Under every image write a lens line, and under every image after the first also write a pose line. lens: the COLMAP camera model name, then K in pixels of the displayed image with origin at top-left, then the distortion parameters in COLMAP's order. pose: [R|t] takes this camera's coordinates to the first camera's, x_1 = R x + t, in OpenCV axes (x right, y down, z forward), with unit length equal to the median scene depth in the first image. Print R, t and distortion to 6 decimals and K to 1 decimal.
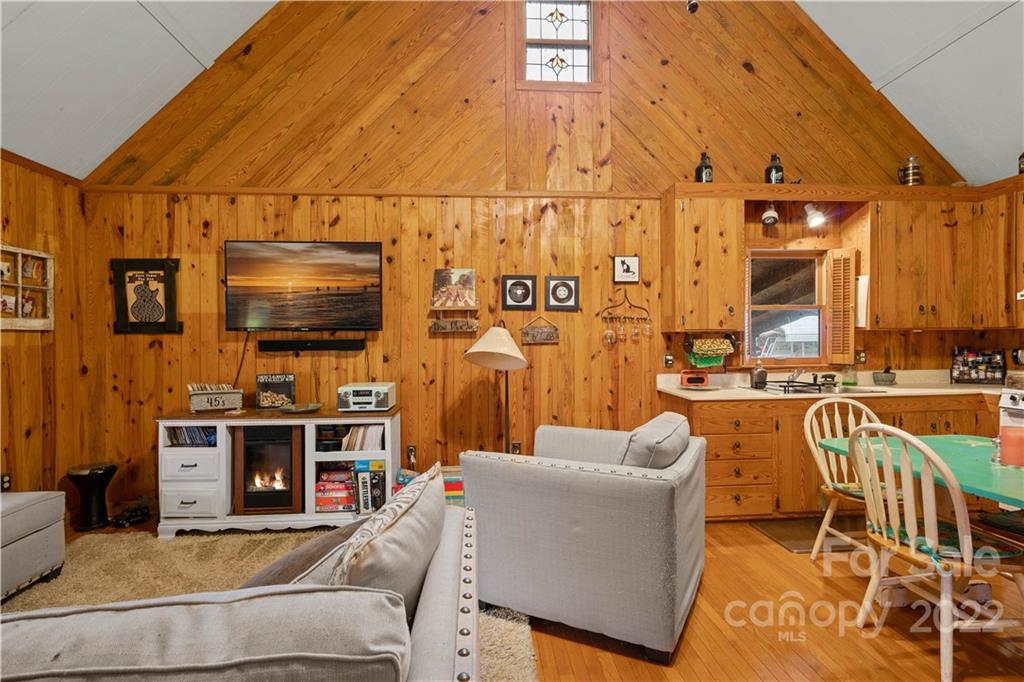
lens RADIAL K [[501.5, 0, 517.8], [0, 501.5, 347.6], [0, 0, 1]] dist [0.003308, -0.000403]
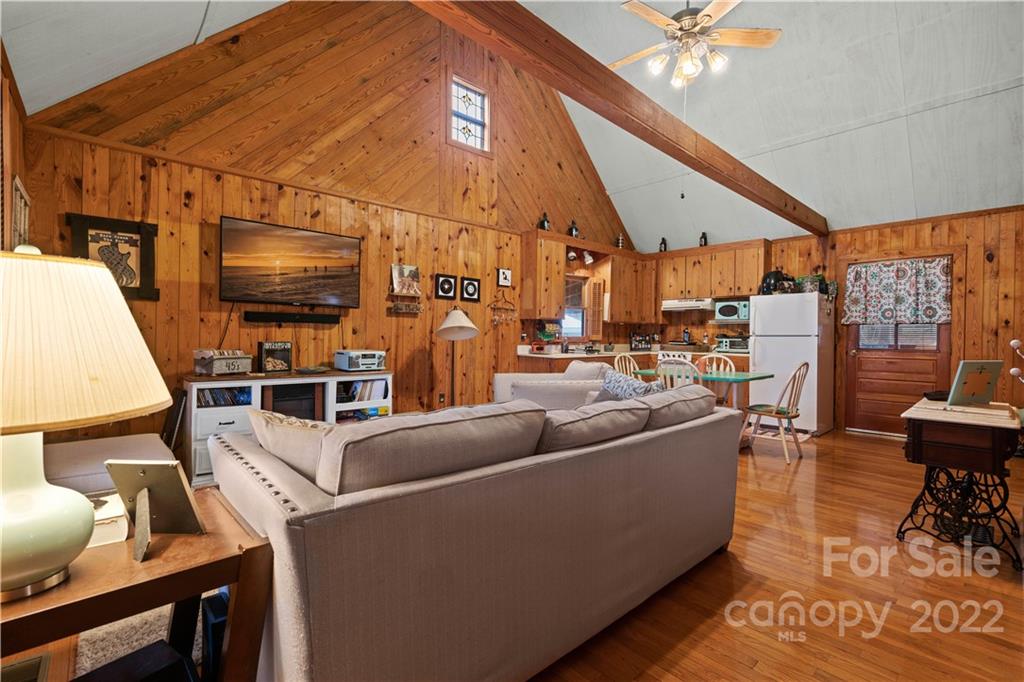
lens RADIAL K [[462.2, 0, 516.9], [0, 462.2, 342.0], [0, 0, 1]] dist [0.000104, 0.002601]
pose [[0.779627, 0.008348, 0.626189, -0.668591], [-0.010616, 0.999944, -0.000113, 0.044356], [-0.626155, -0.006560, 0.779671, -0.145401]]
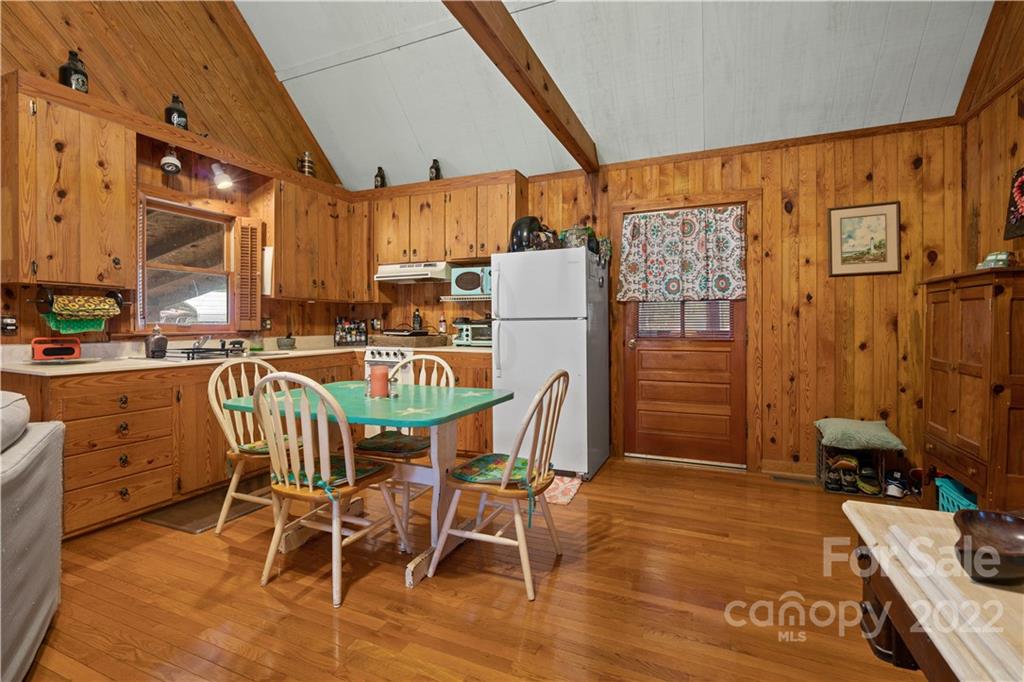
lens RADIAL K [[462.2, 0, 509.0], [0, 462.2, 326.1], [0, 0, 1]] dist [0.000104, 0.002601]
pose [[0.471477, 0.005643, 0.881860, 0.064421], [0.005567, 0.999941, -0.009375, 0.038107], [-0.881861, 0.009329, 0.471417, 0.089964]]
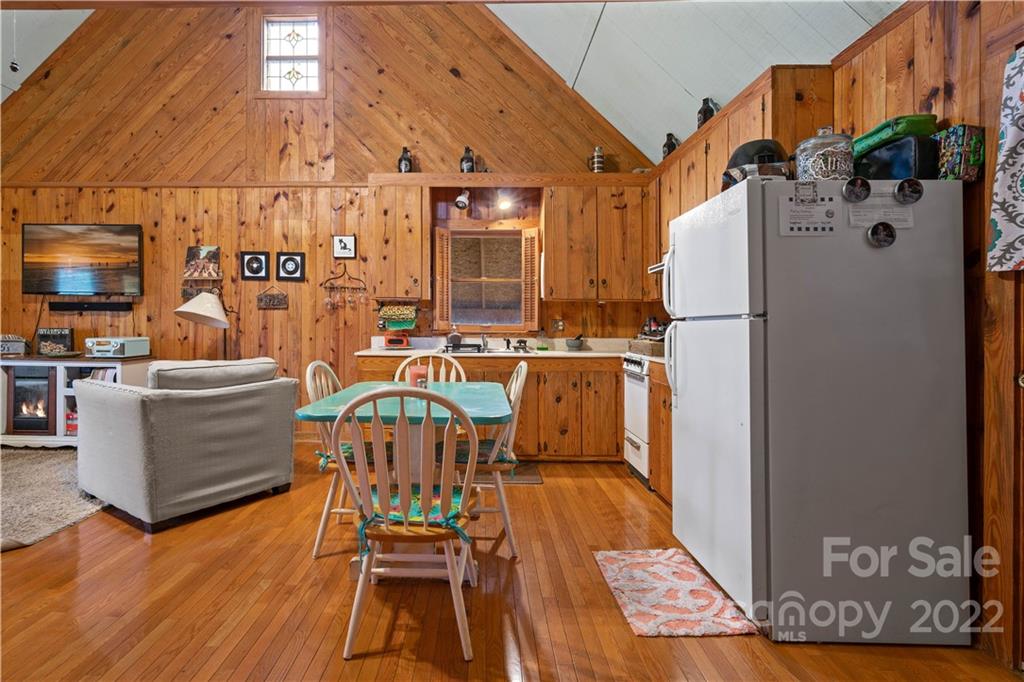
lens RADIAL K [[488.1, 0, 473.2], [0, 488.1, 327.5], [0, 0, 1]] dist [-0.003331, 0.002799]
pose [[0.994710, 0.017549, -0.101209, 0.658482], [-0.017920, 0.999836, -0.002753, 0.032994], [0.101144, 0.004553, 0.994861, -0.116869]]
